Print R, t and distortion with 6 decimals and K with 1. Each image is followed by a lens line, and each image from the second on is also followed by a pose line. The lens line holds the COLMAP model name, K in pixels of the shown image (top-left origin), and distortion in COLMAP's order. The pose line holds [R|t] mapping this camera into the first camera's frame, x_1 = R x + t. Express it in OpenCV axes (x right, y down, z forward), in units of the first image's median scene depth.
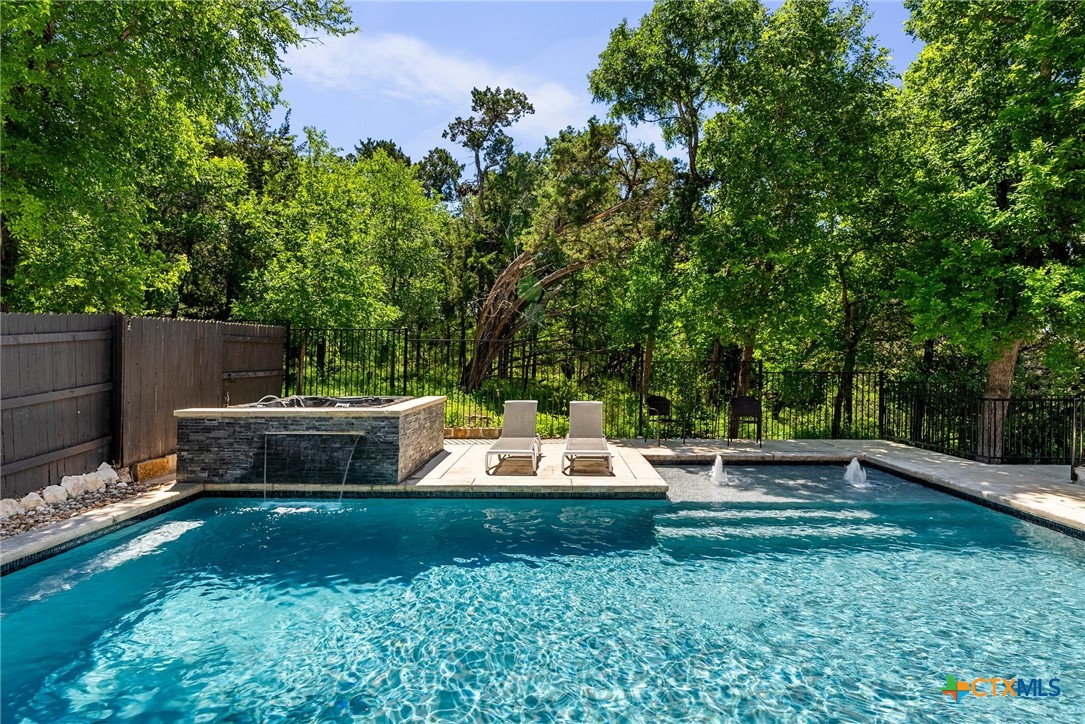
lens RADIAL K [[538.5, 0, 542.5], [0, 538.5, 362.0], [0, 0, 1]] dist [0.000041, -0.000185]
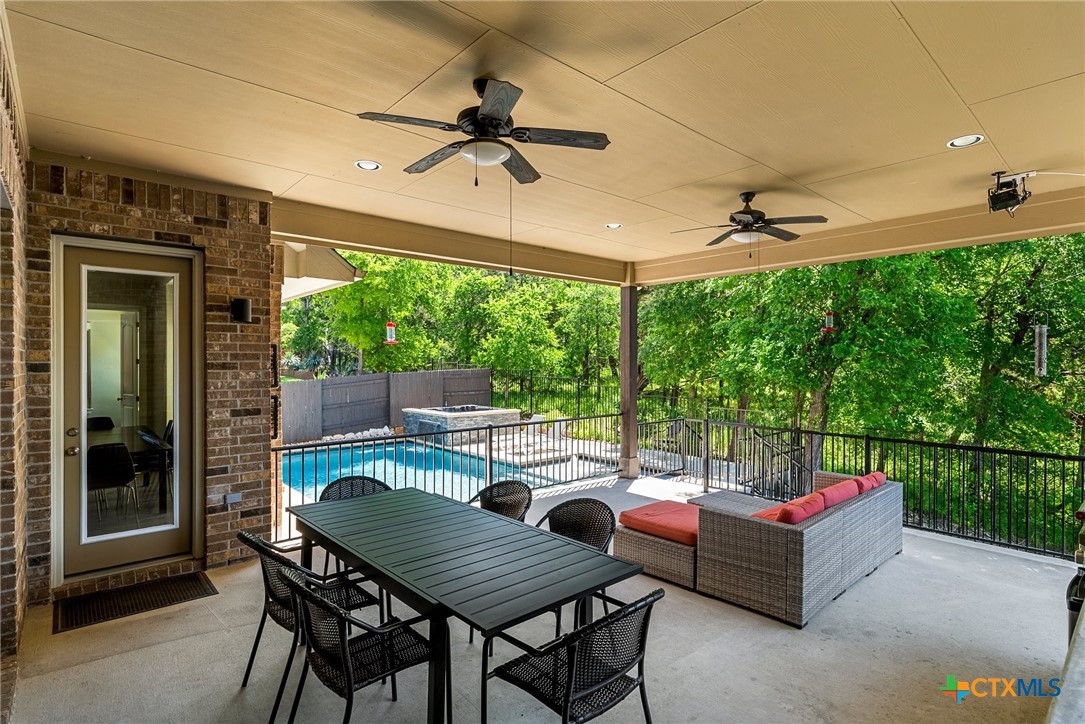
lens RADIAL K [[542.0, 0, 546.7], [0, 542.0, 361.3], [0, 0, 1]] dist [-0.000722, -0.000170]
pose [[0.673333, 0.000764, -0.739339, 1.762468], [-0.001905, 0.999998, -0.000702, -0.142186], [0.739337, 0.001882, 0.673333, -0.271727]]
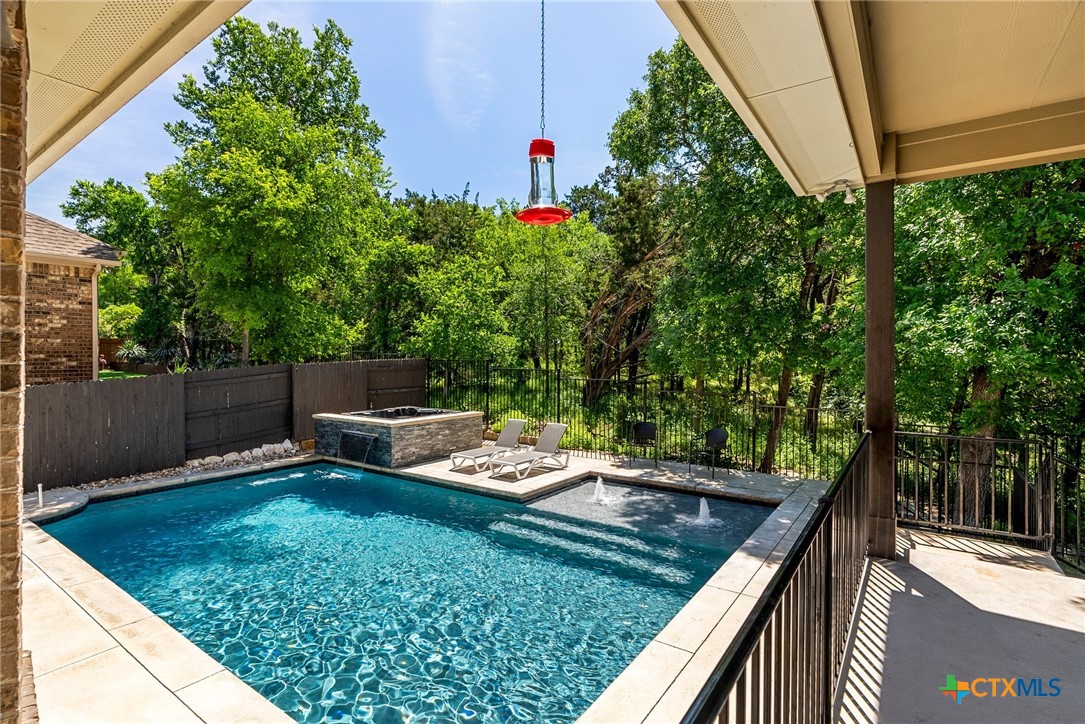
lens RADIAL K [[521.4, 0, 542.5], [0, 521.4, 362.0], [0, 0, 1]] dist [0.000263, -0.000122]
pose [[0.820121, 0.006919, -0.572148, 0.998094], [-0.001756, 0.999953, 0.009575, -0.109882], [0.572187, -0.006848, 0.820095, -0.025949]]
